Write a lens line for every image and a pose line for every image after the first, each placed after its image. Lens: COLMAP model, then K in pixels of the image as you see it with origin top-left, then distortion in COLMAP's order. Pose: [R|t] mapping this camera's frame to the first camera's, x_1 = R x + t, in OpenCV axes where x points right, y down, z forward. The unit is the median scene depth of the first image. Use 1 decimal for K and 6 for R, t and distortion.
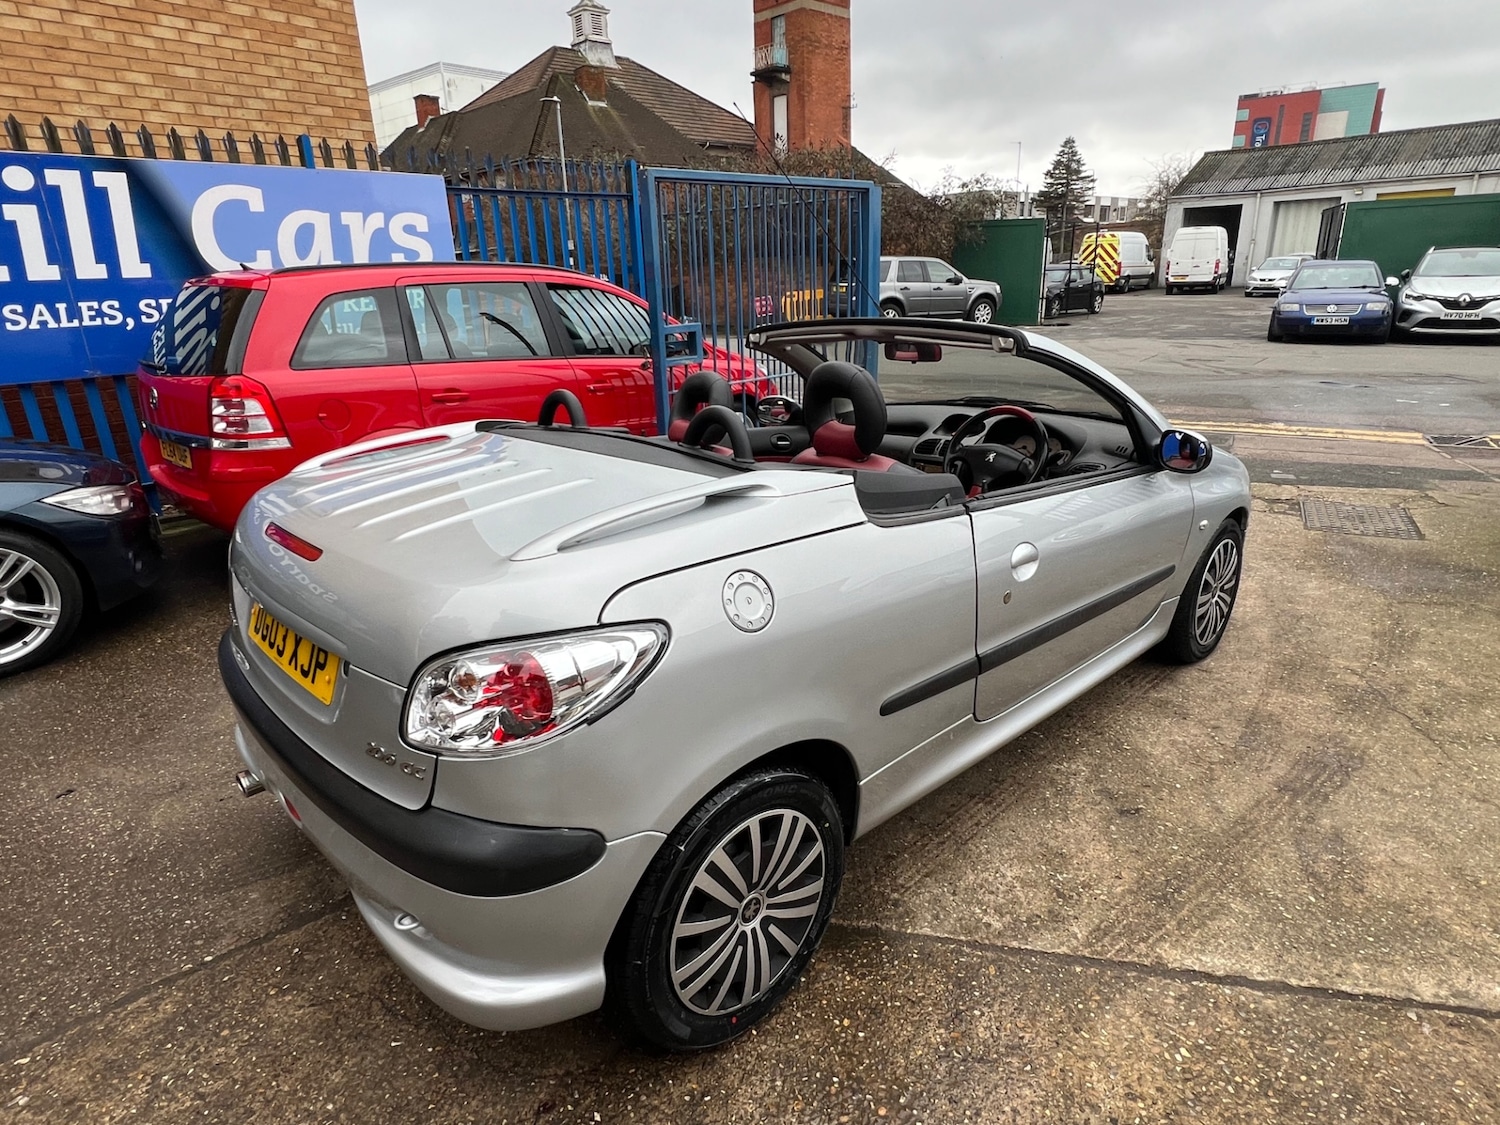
lens RADIAL K [[847.6, 0, 759.5], [0, 847.6, 566.3], [0, 0, 1]] dist [-0.001557, 0.000407]
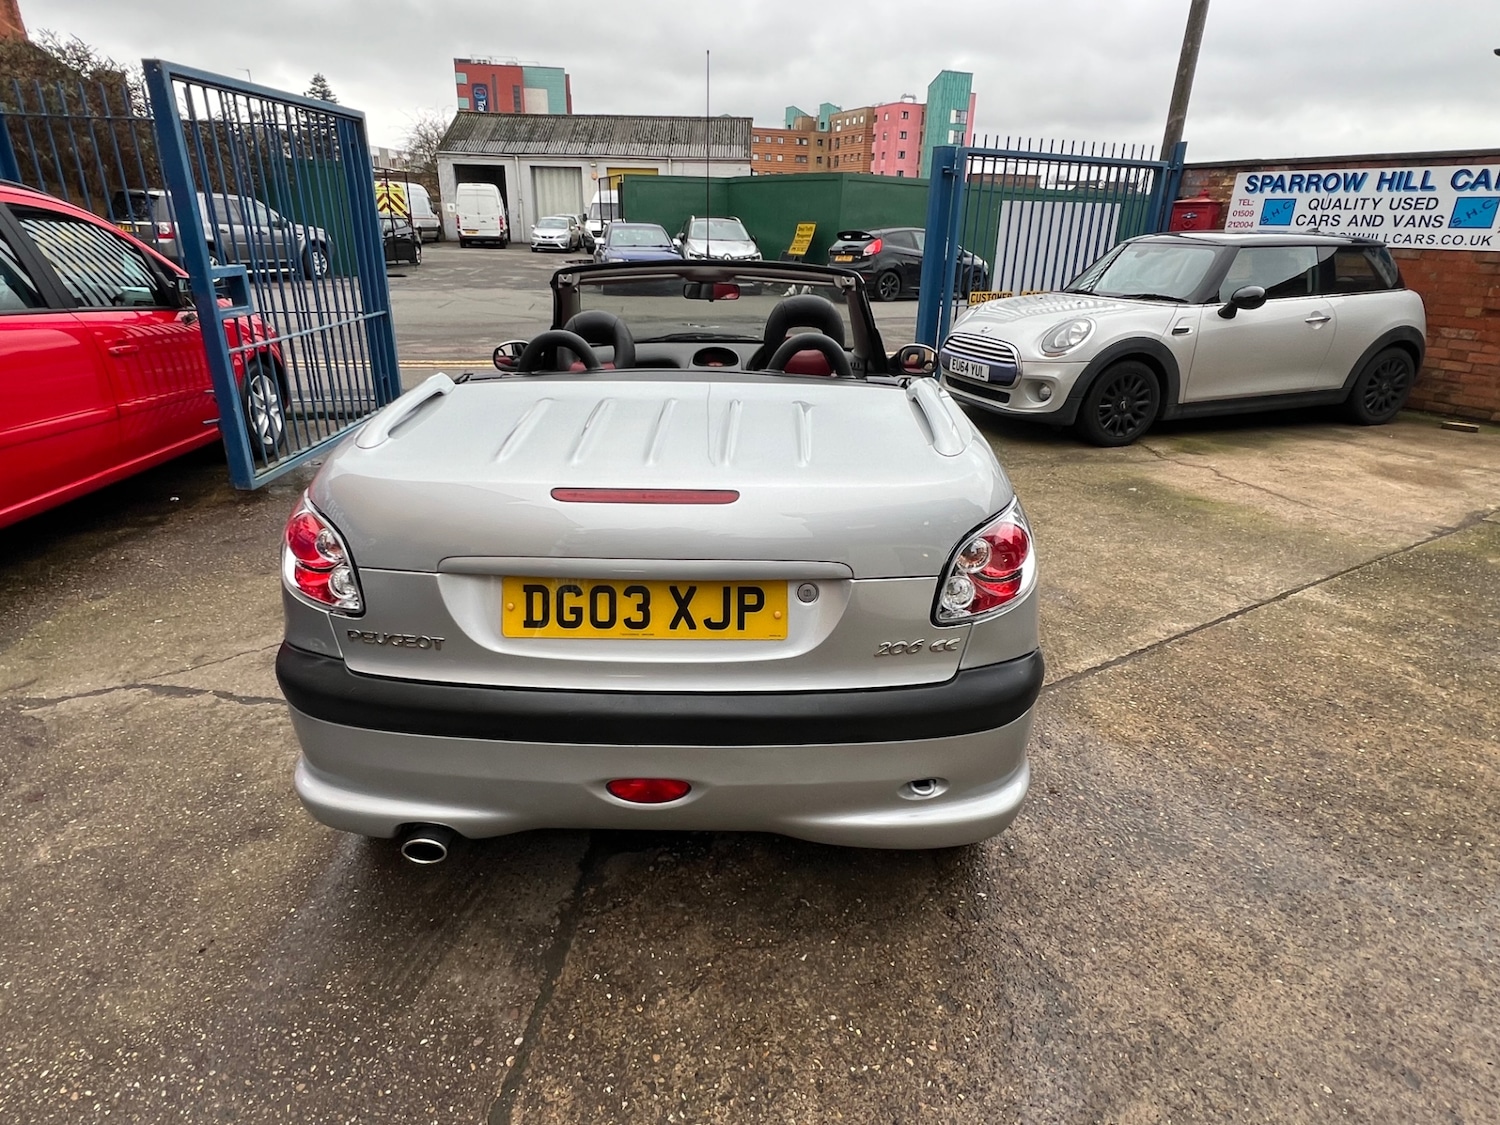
lens RADIAL K [[840.1, 0, 754.2], [0, 840.1, 558.6], [0, 0, 1]] dist [0.000028, -0.000556]
pose [[0.705745, -0.218999, 0.673769, -0.340706], [0.188324, 0.974800, 0.119583, -0.015733], [-0.682978, 0.042492, 0.729202, 0.085972]]
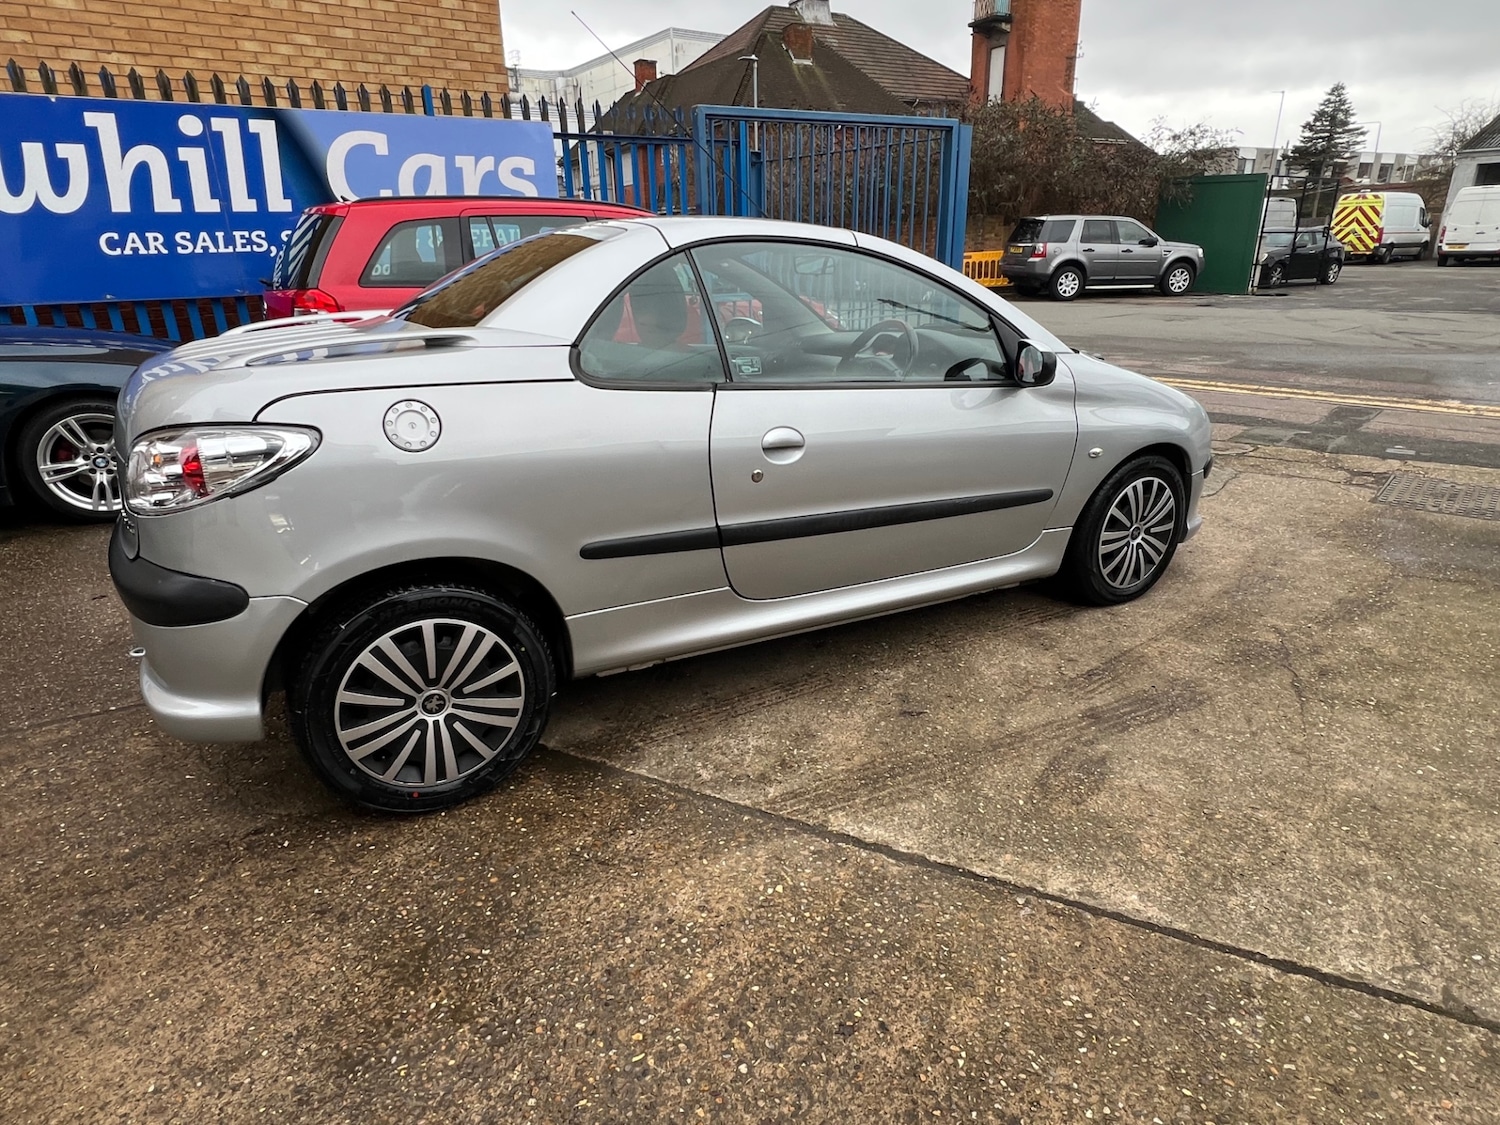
lens RADIAL K [[850.6, 0, 754.1], [0, 850.6, 567.4], [0, 0, 1]] dist [-0.000774, -0.000121]
pose [[0.970240, 0.096161, -0.222233, 0.206904], [-0.088361, 0.995080, 0.044801, 0.038697], [0.225448, -0.023831, 0.973964, -0.013356]]
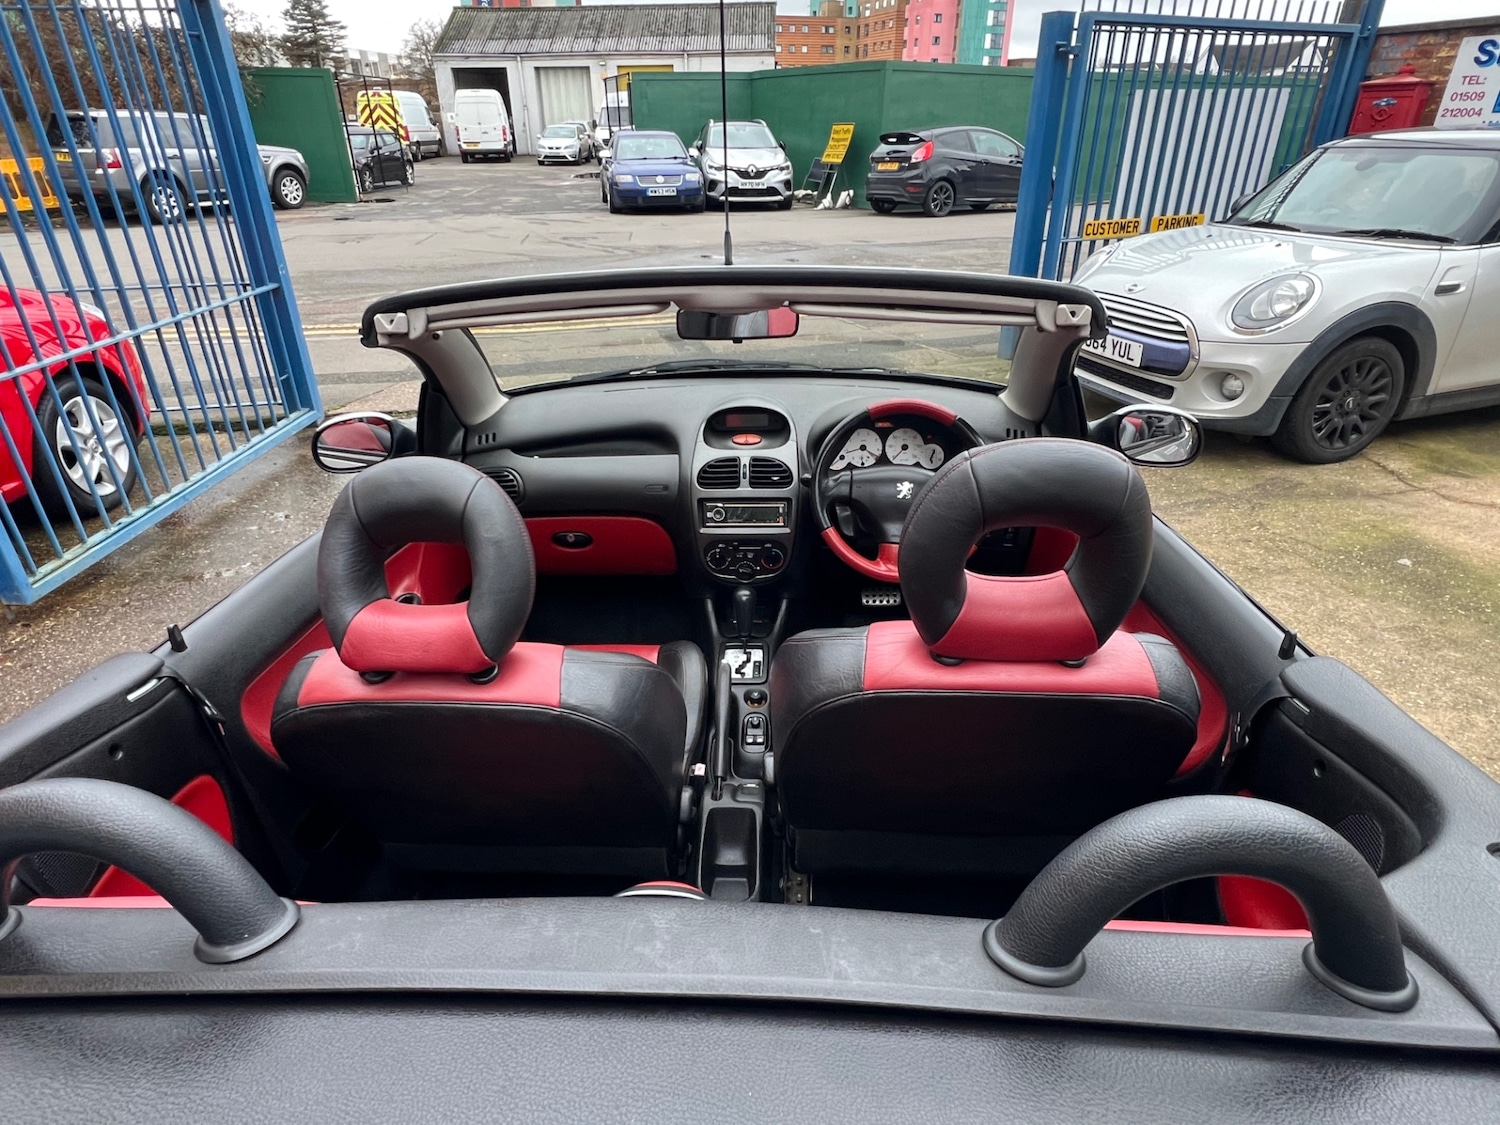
lens RADIAL K [[844.4, 0, 748.3], [0, 844.4, 564.6], [0, 0, 1]] dist [-0.000752, 0.000175]
pose [[0.728276, -0.294882, 0.618594, -0.099288], [0.208497, 0.955235, 0.209892, -0.121145], [-0.652796, -0.023884, 0.757157, 0.331856]]
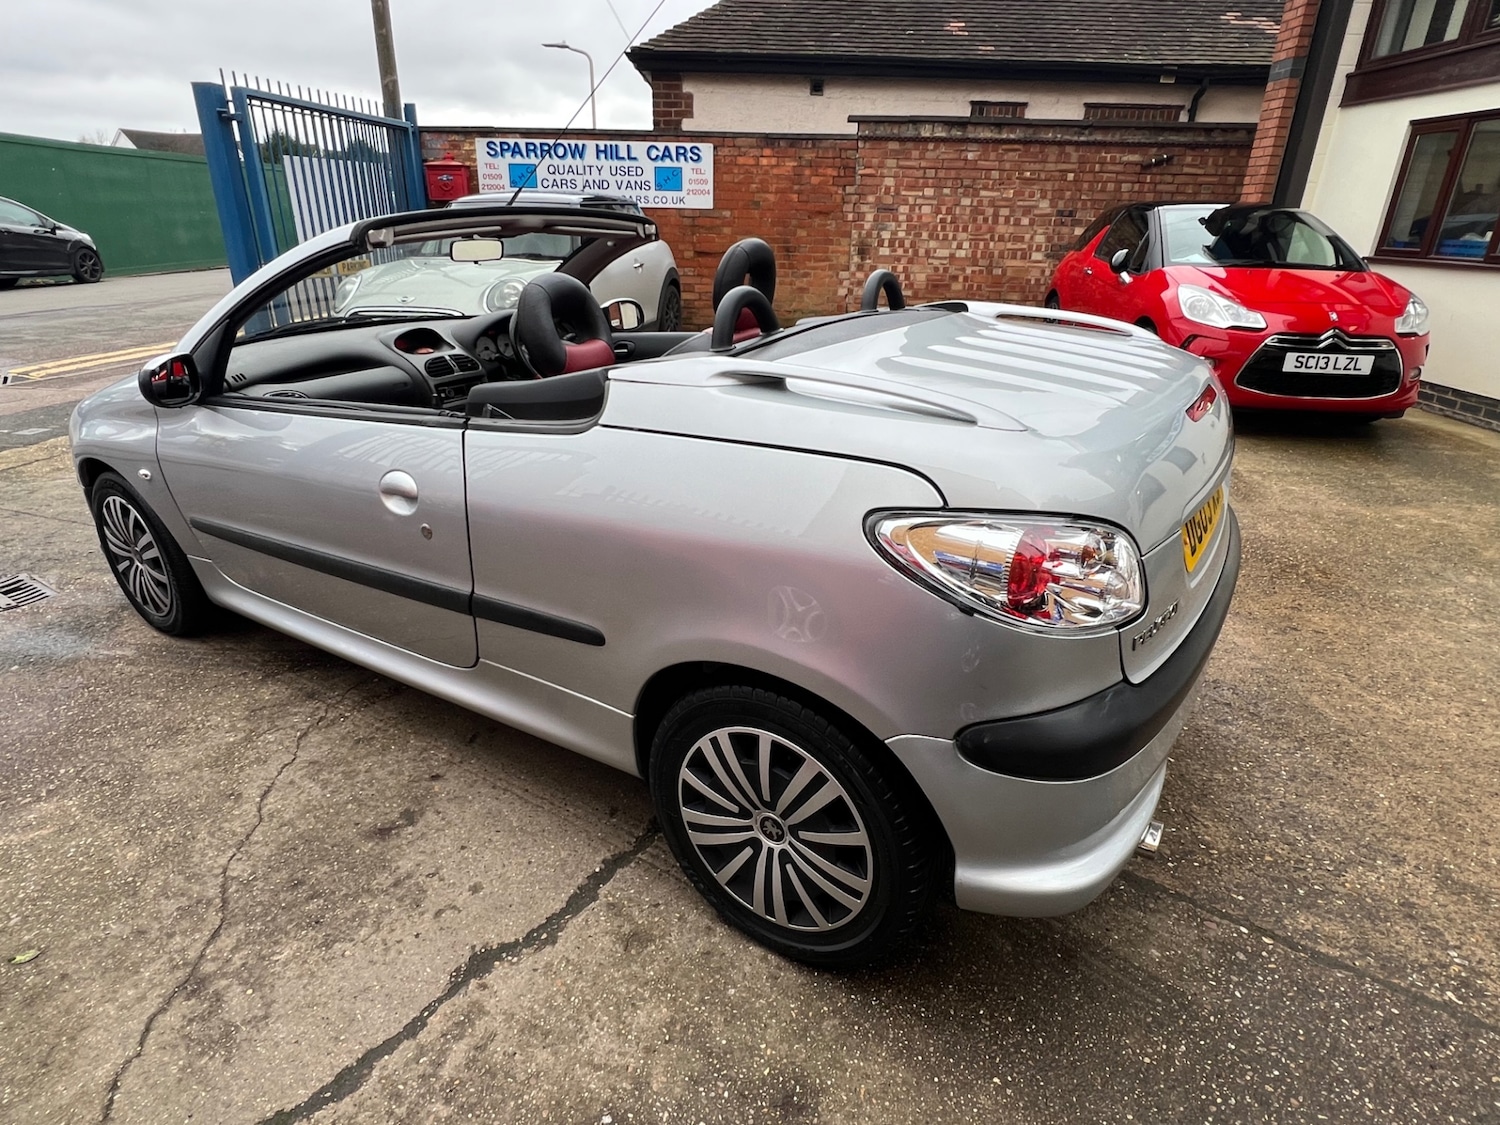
lens RADIAL K [[835.8, 0, 742.4], [0, 835.8, 563.9], [0, 0, 1]] dist [-0.001574, -0.000213]
pose [[-0.209706, -0.351333, 0.912463, -0.434790], [0.305065, 0.863119, 0.402445, -0.131508], [-0.928956, 0.362755, -0.073822, 0.512326]]
